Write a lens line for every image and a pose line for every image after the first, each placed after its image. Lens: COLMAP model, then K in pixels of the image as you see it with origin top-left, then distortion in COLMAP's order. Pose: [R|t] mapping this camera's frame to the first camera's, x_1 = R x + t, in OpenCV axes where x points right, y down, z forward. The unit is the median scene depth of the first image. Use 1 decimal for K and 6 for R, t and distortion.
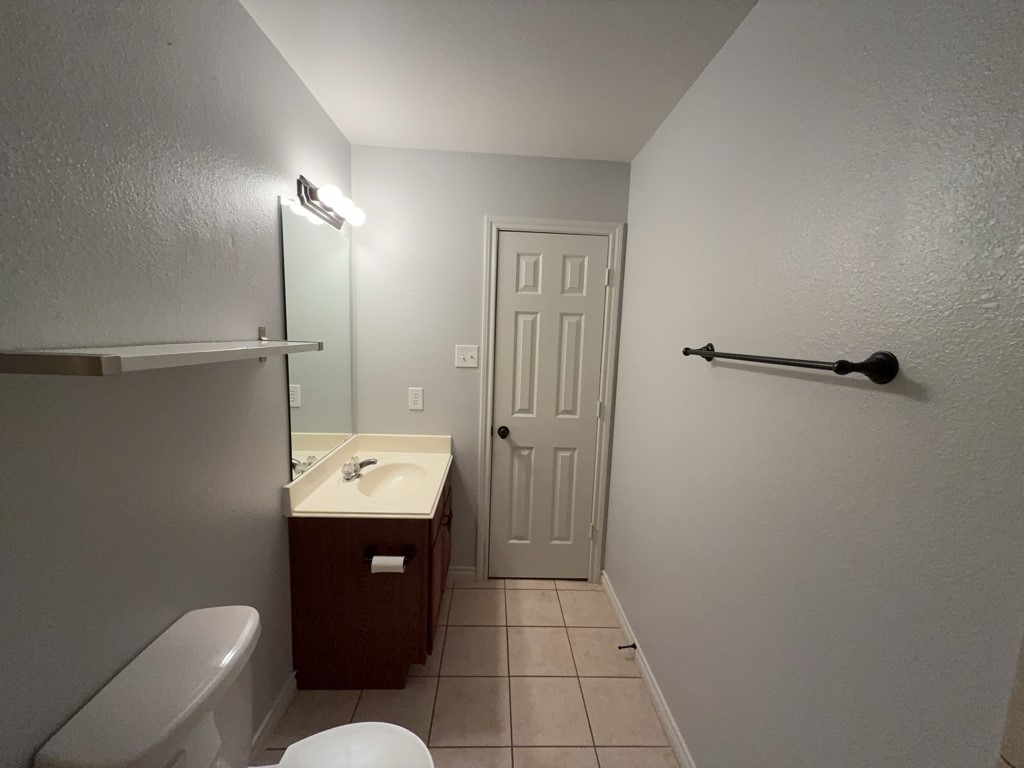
lens RADIAL K [[407.4, 0, 511.9], [0, 407.4, 384.7], [0, 0, 1]] dist [-0.003185, 0.000311]
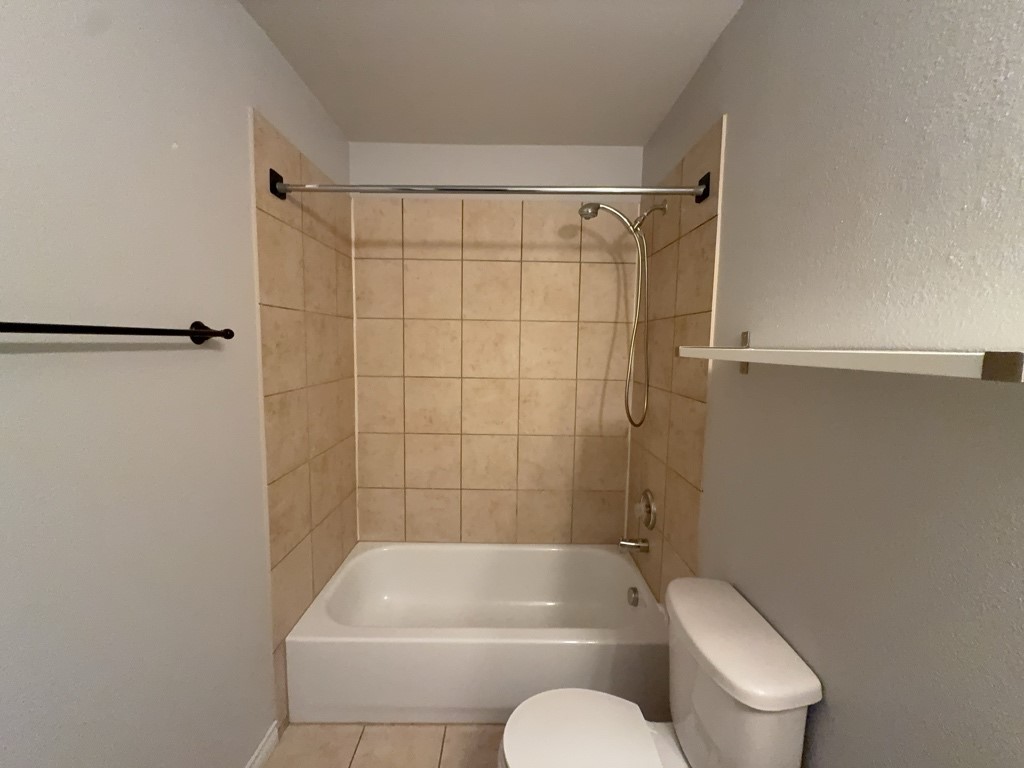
lens RADIAL K [[407.4, 0, 511.8], [0, 407.4, 385.2], [0, 0, 1]] dist [-0.003185, 0.000311]
pose [[-0.998053, -0.056647, 0.026092, -0.228714], [-0.049437, 0.973623, 0.222741, -0.208537], [-0.038022, 0.221018, -0.974528, 2.111322]]
